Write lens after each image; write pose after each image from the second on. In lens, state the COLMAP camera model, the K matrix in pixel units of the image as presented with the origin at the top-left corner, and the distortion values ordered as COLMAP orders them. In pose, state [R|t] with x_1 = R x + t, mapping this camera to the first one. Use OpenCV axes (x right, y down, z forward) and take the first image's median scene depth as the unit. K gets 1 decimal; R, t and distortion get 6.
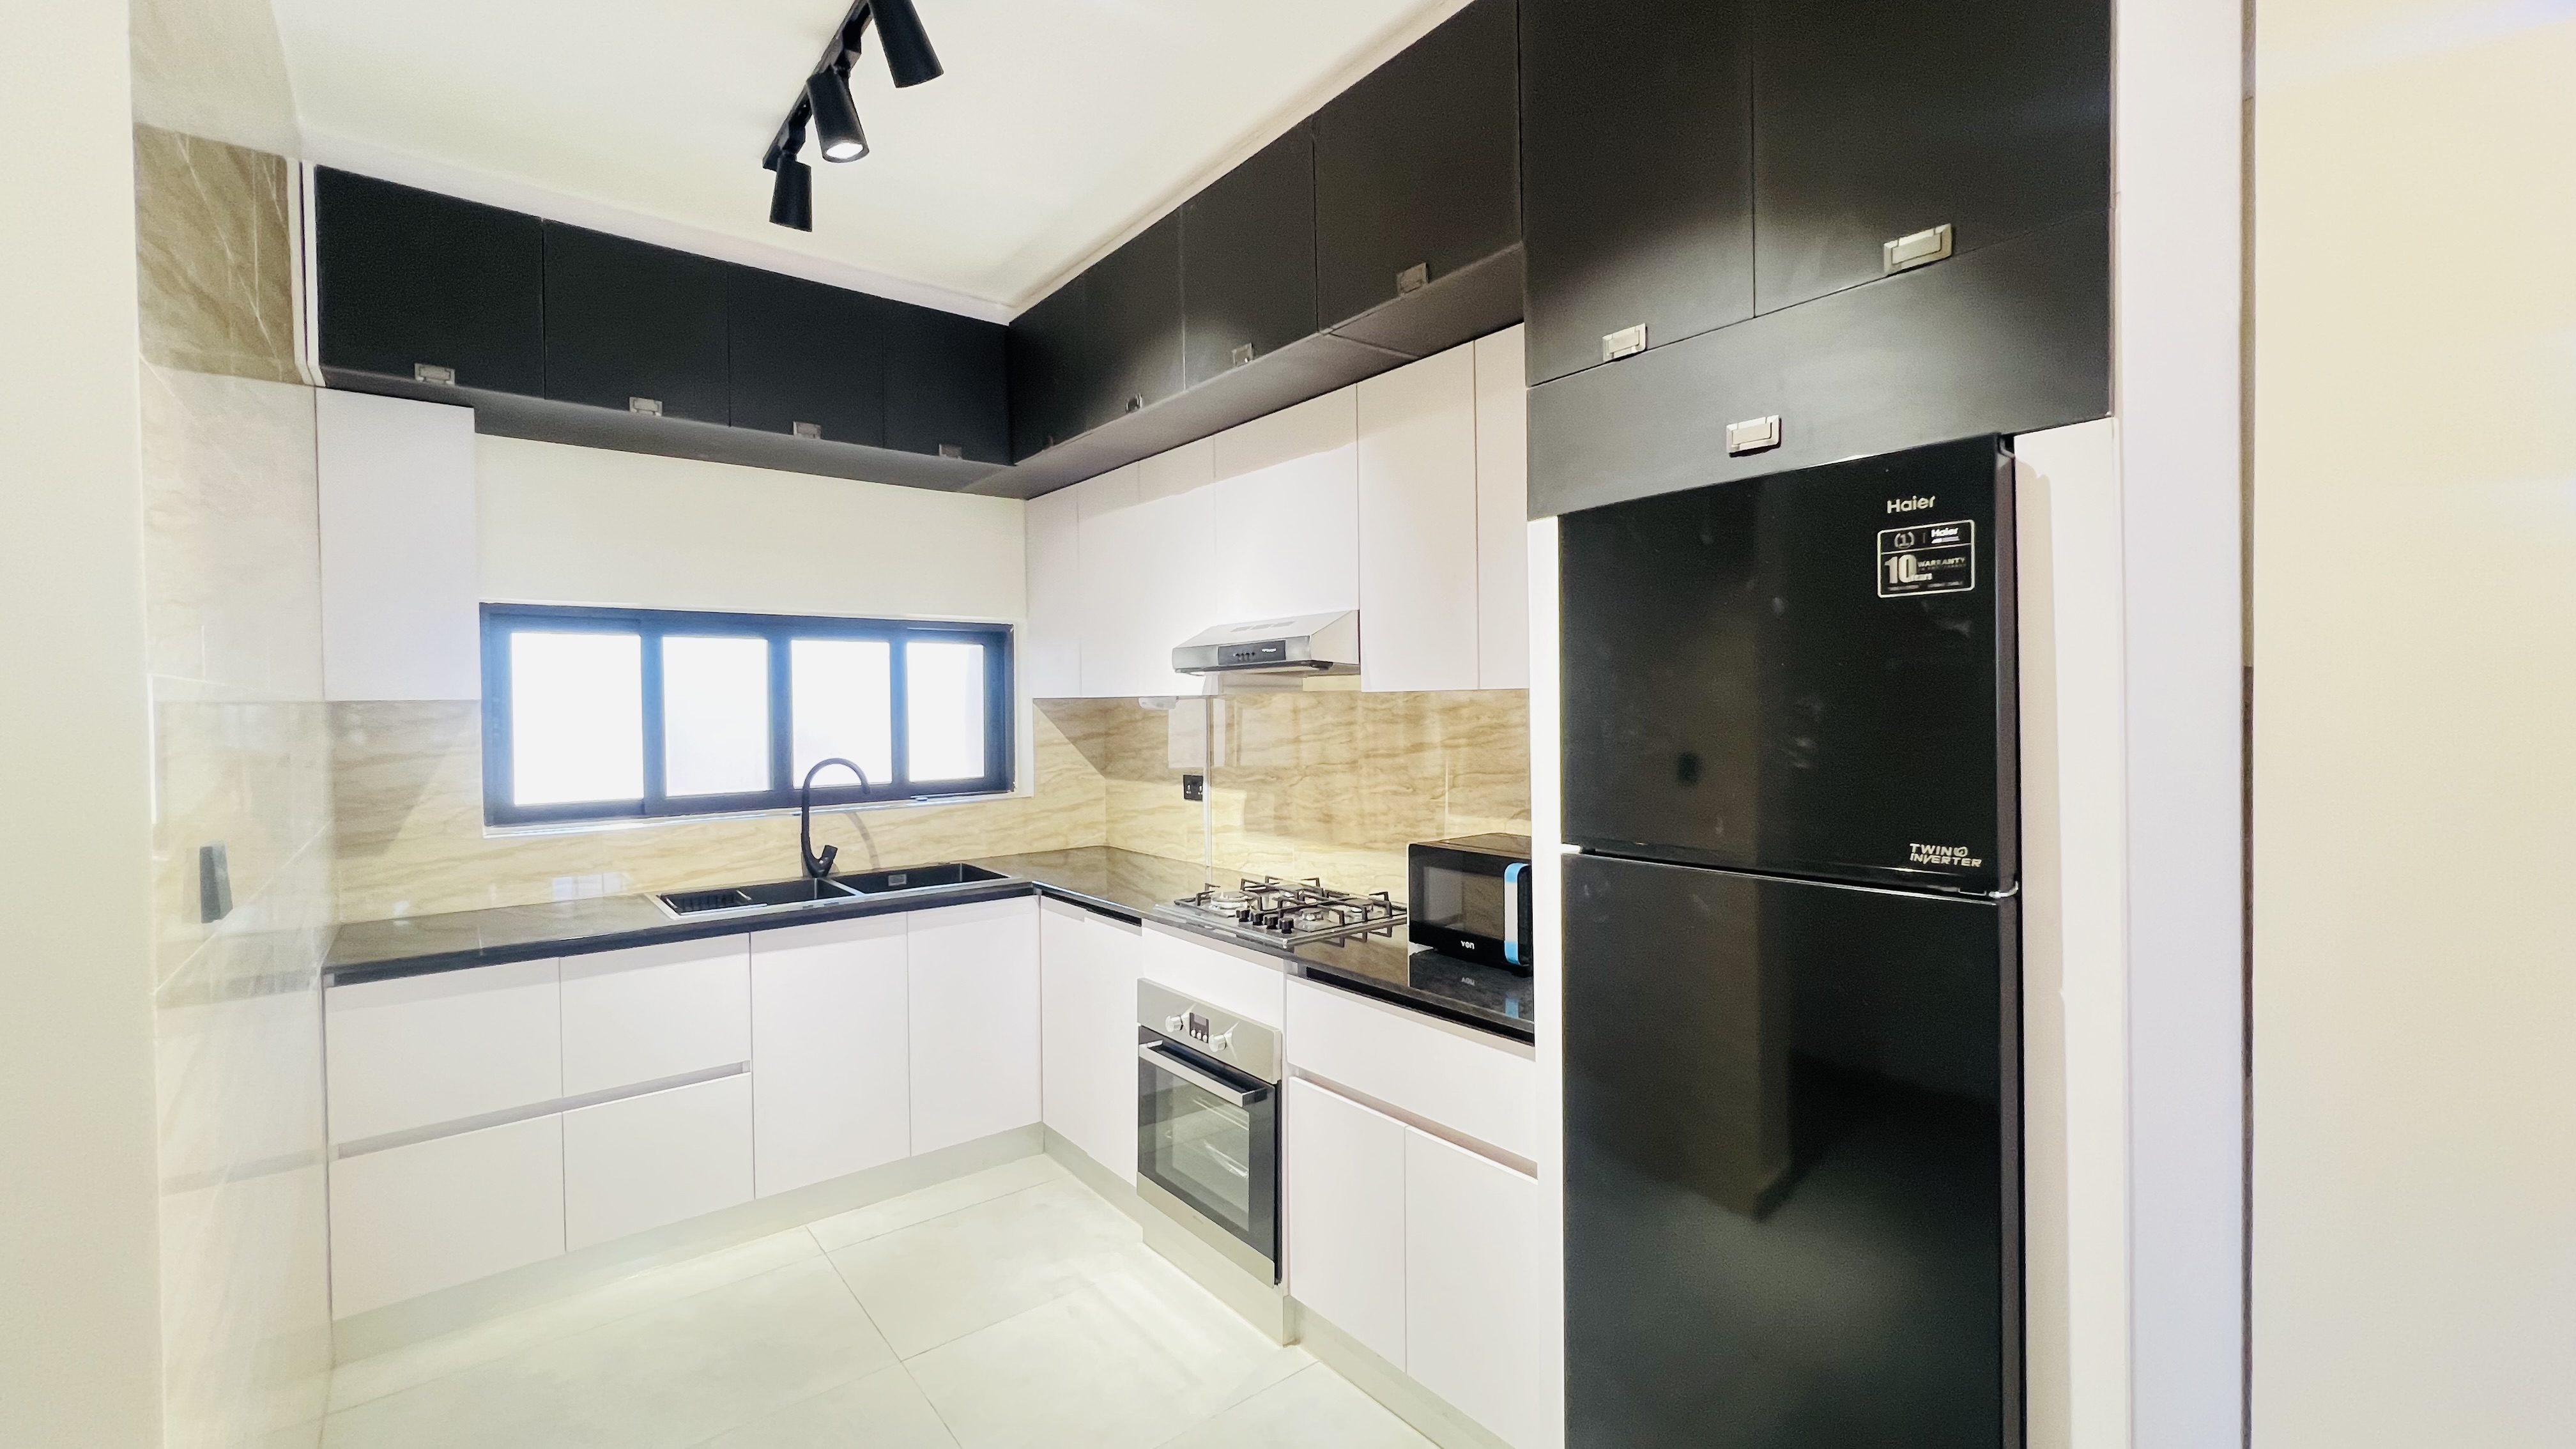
lens RADIAL K [[1034.1, 0, 1285.5], [0, 1034.1, 714.2], [0, 0, 1]] dist [-0.001911, 0.001124]
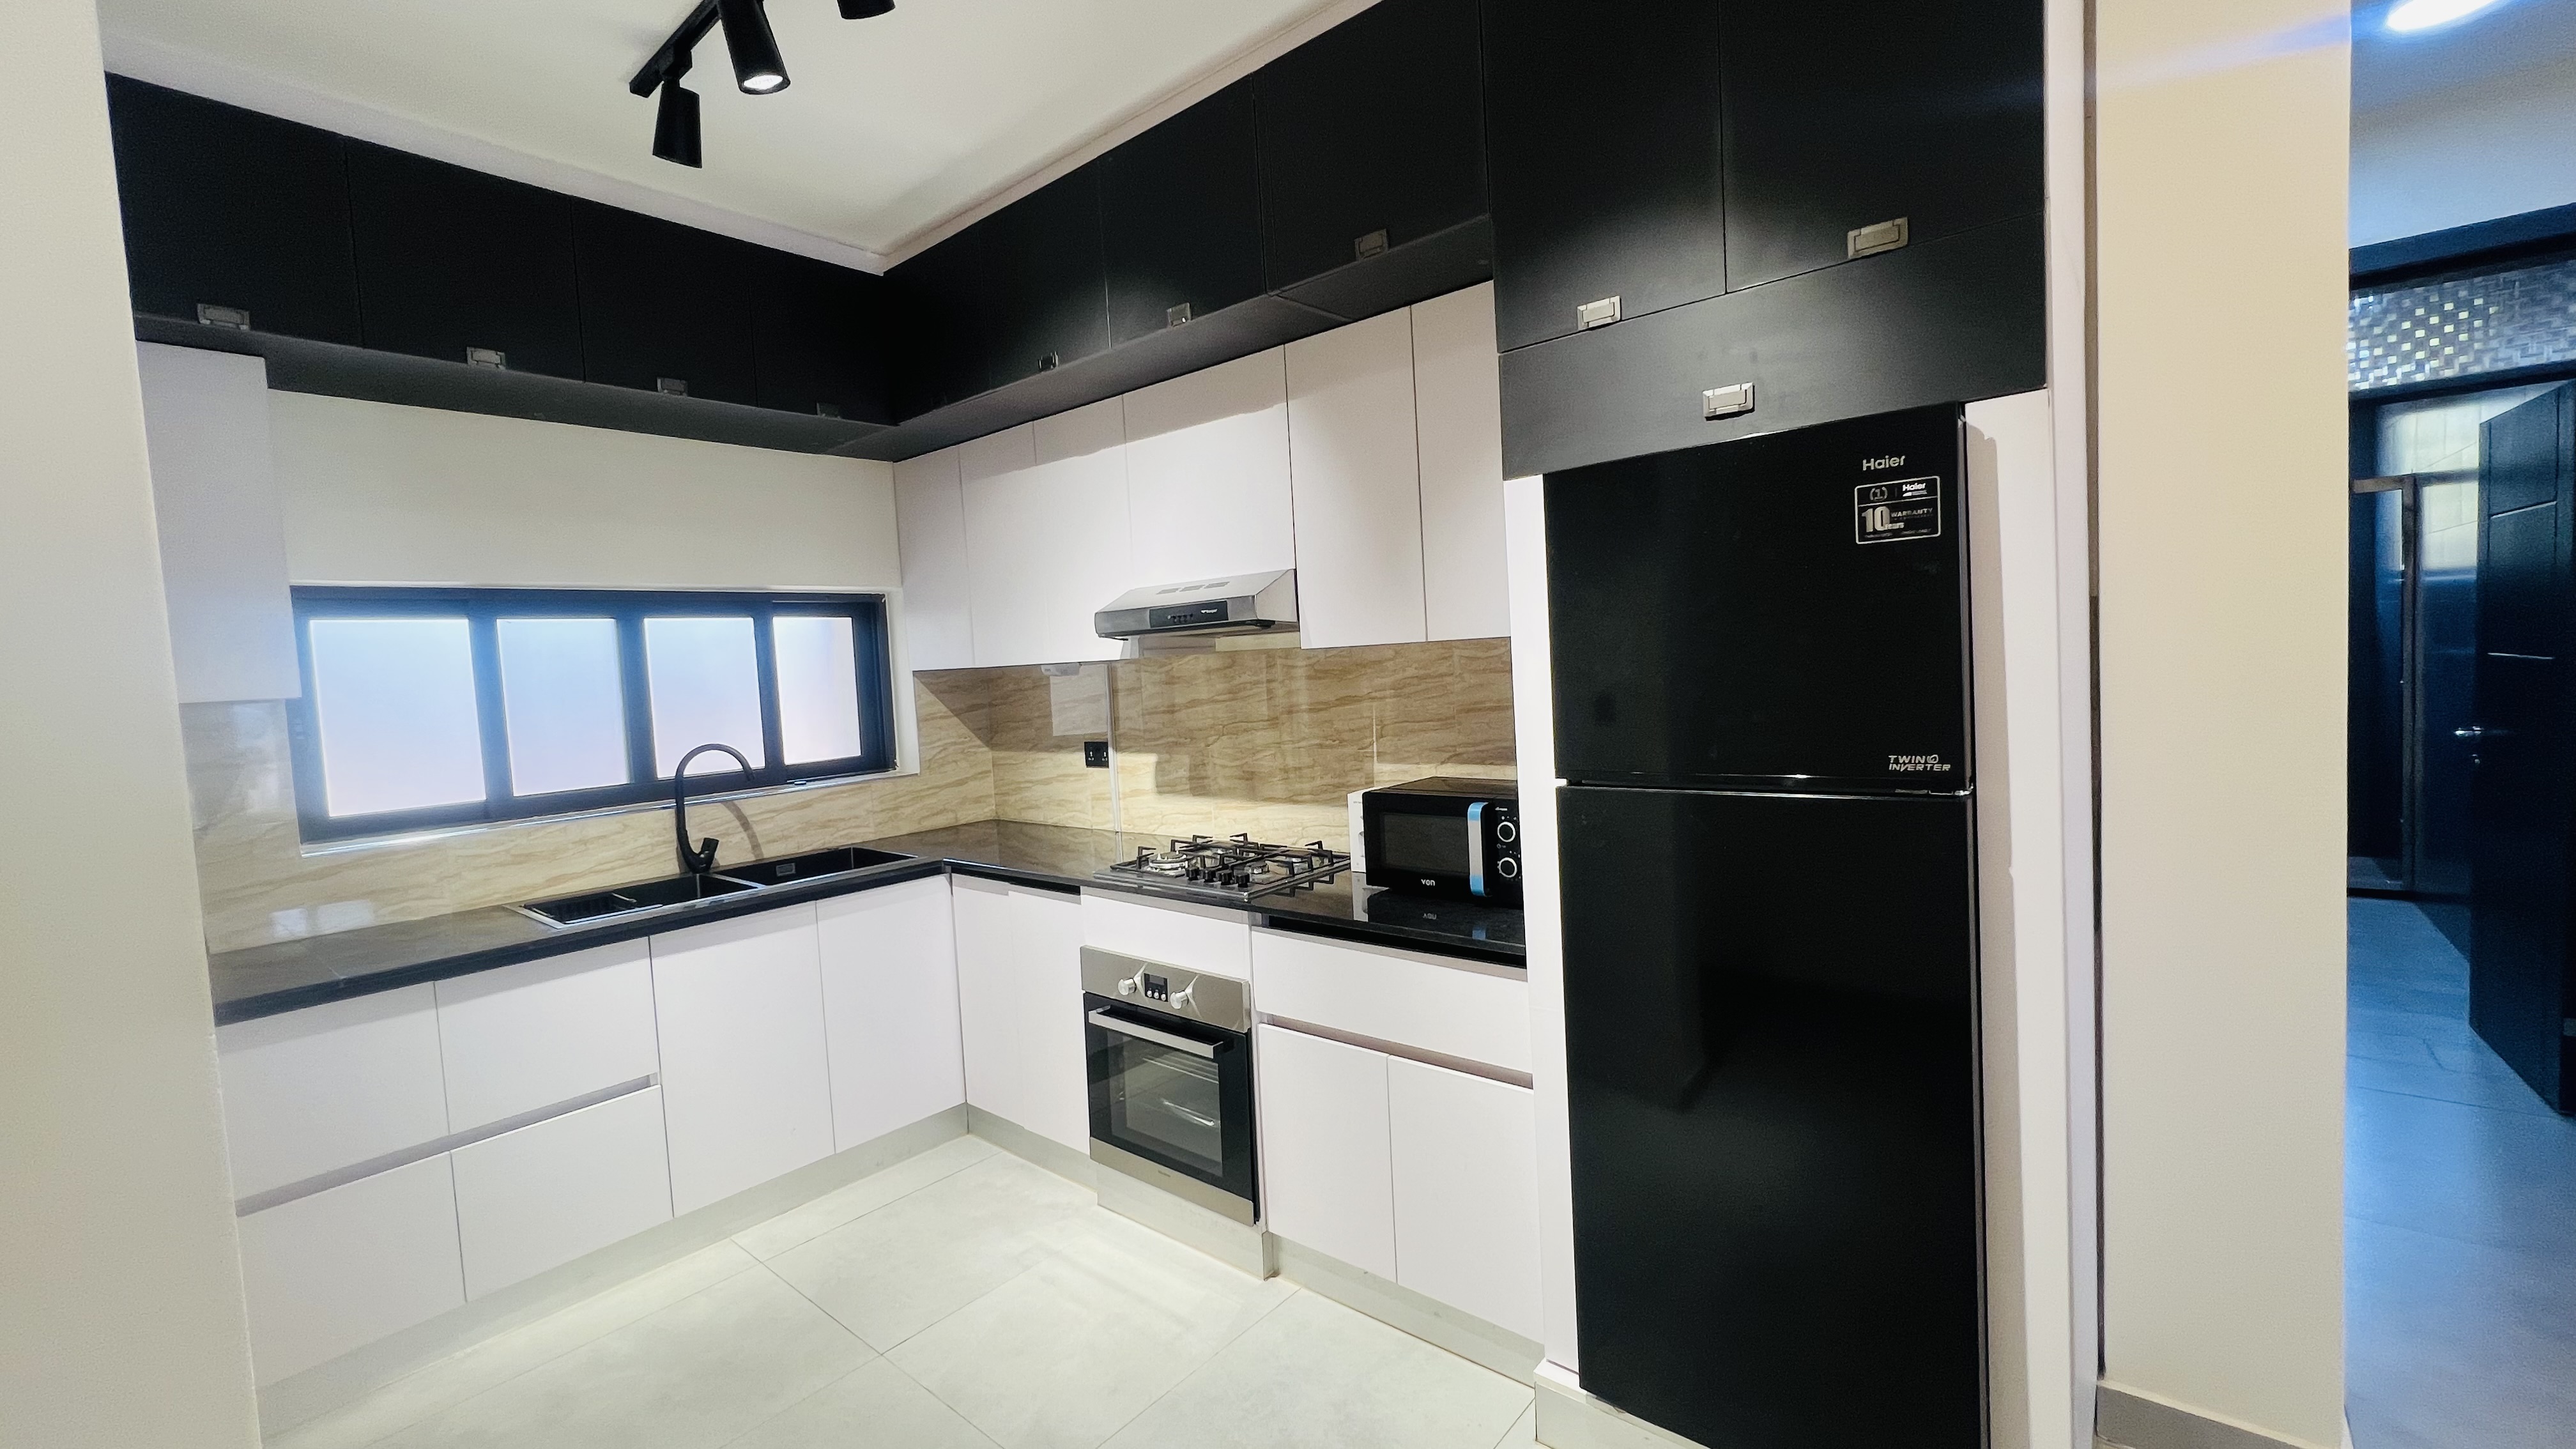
lens RADIAL K [[1034.1, 0, 1287.7], [0, 1034.1, 712.9], [0, 0, 1]] dist [-0.001911, 0.001124]
pose [[0.981211, -0.050362, 0.186247, -0.128090], [0.043704, 0.998256, 0.039688, 0.000555], [-0.187920, -0.030803, 0.981701, -0.008399]]
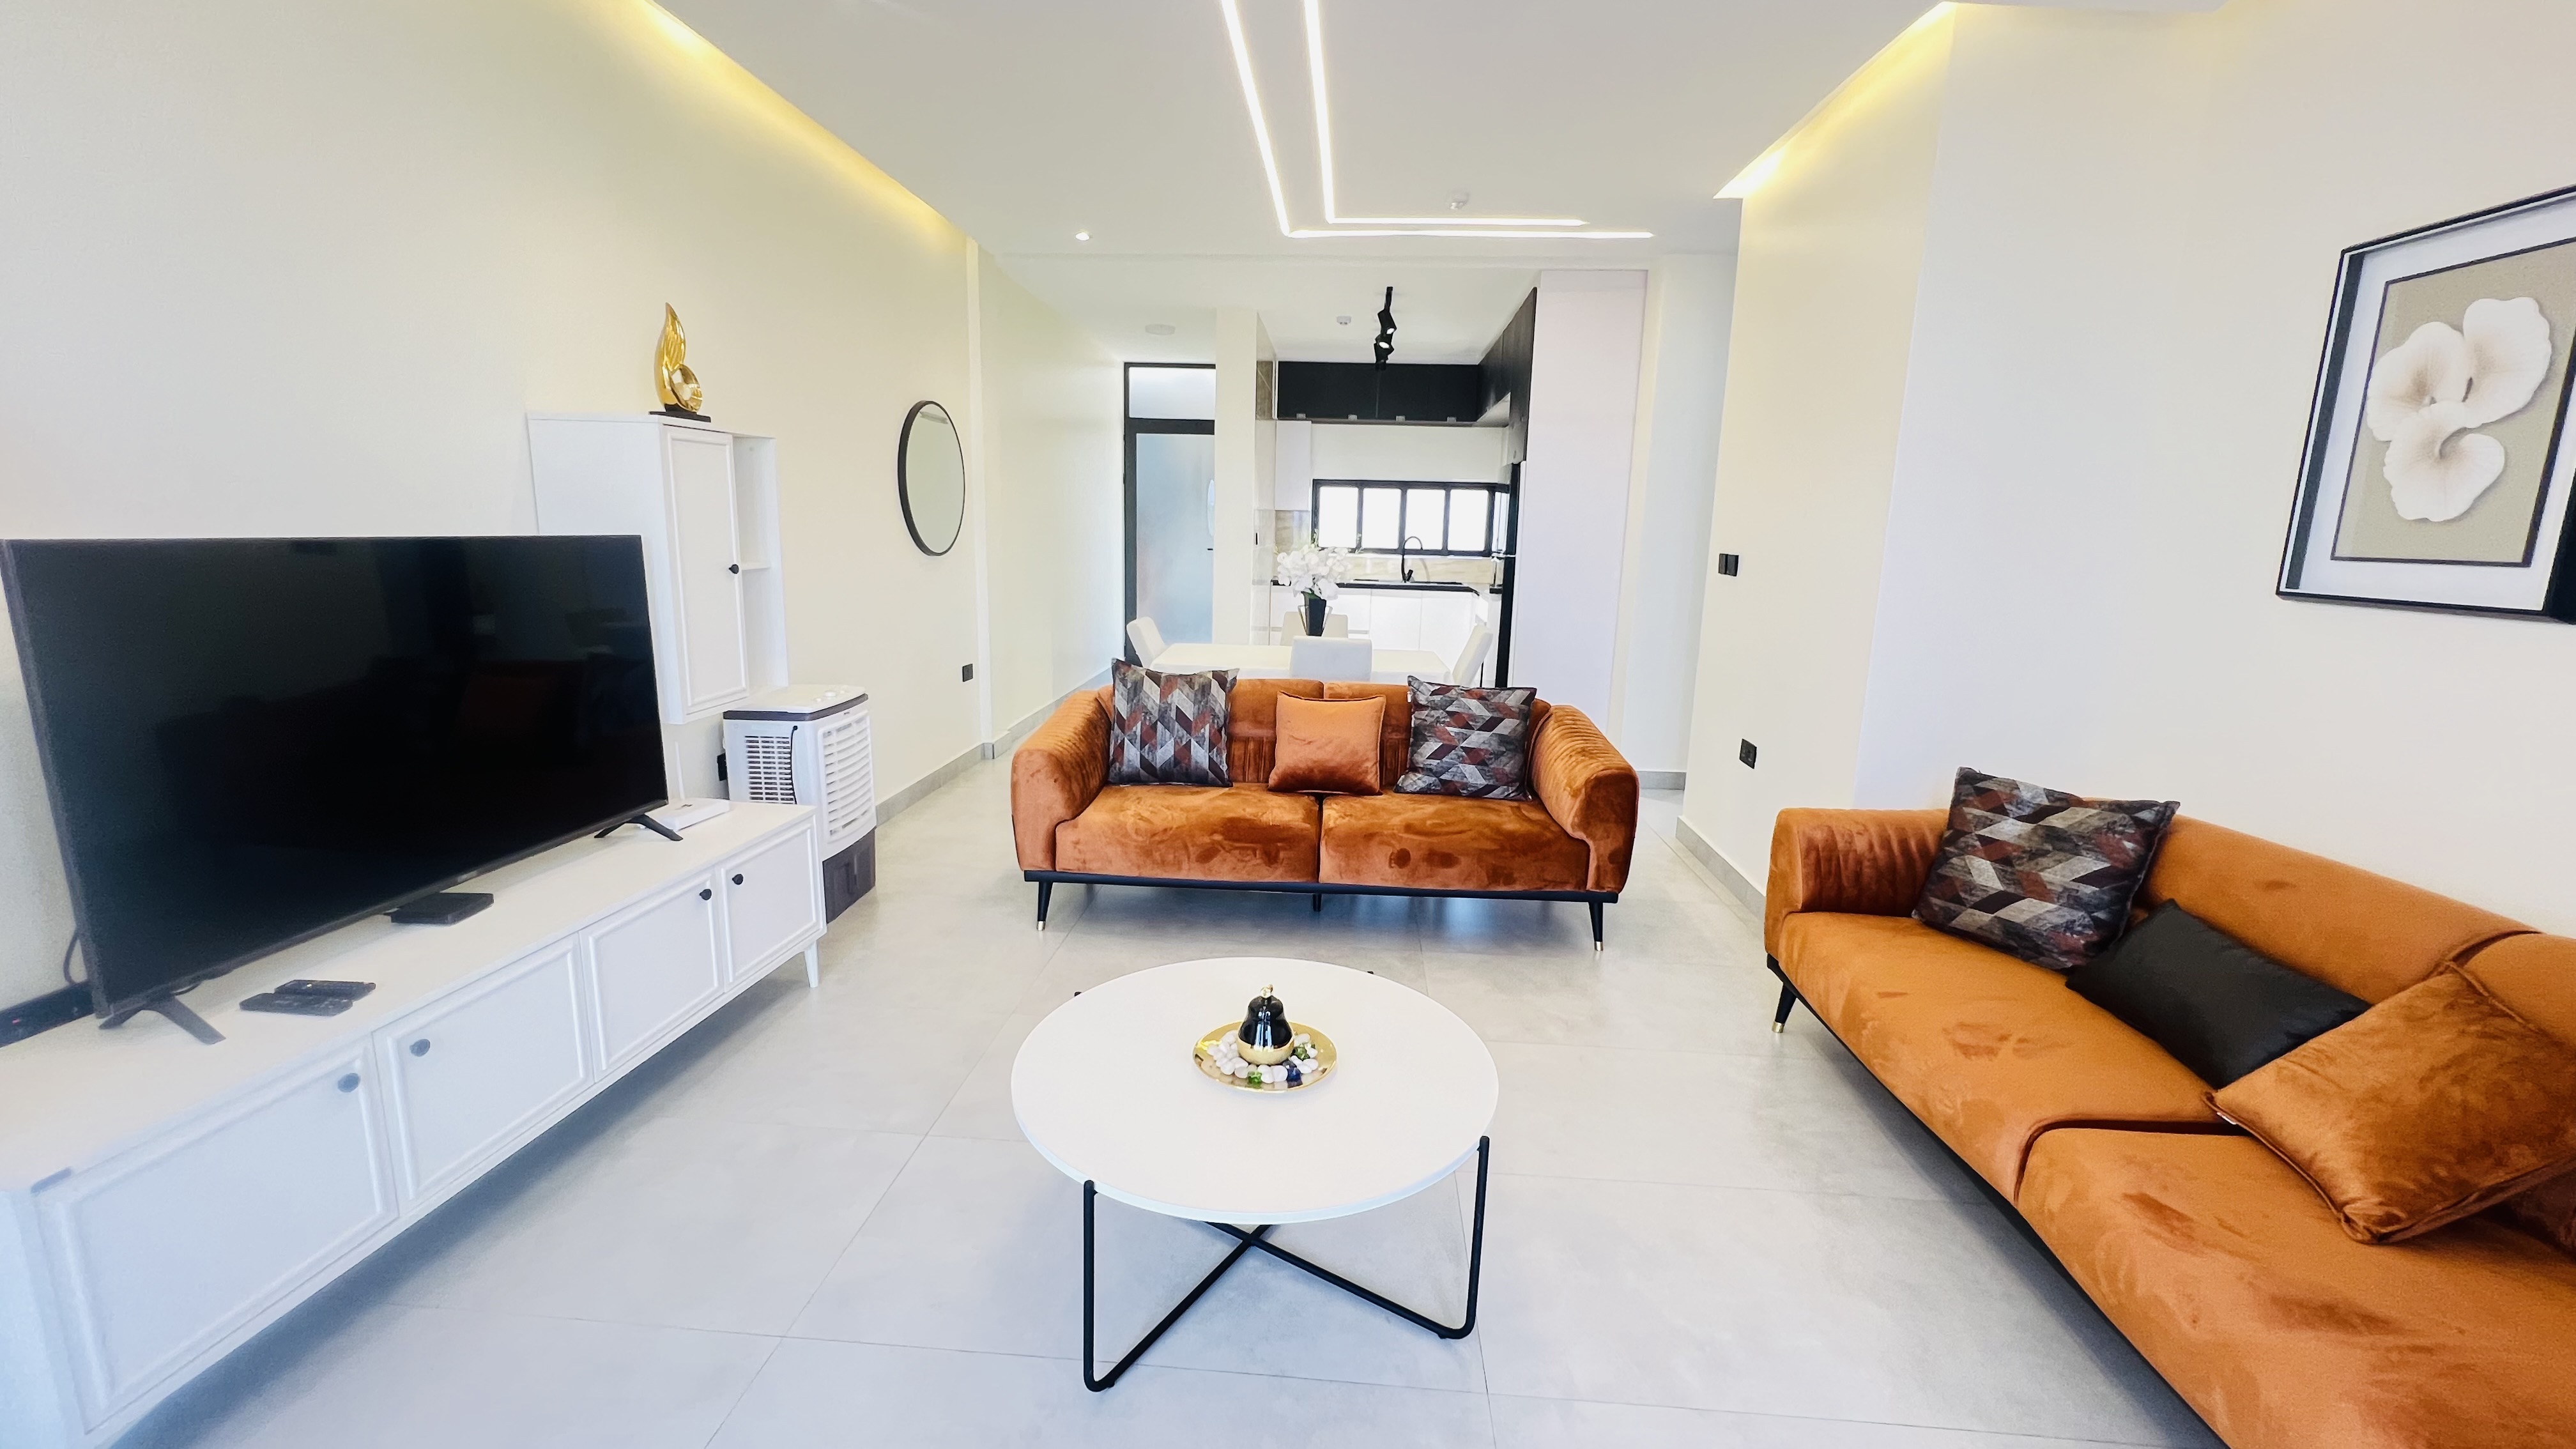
lens RADIAL K [[1034.1, 0, 1288.4], [0, 1034.1, 714.7], [0, 0, 1]] dist [-0.001911, 0.001124]
pose [[0.739963, 0.161698, -0.652923, 1.468727], [-0.045691, 0.980517, 0.191045, -0.001523], [0.671094, -0.111533, 0.732935, -1.575305]]
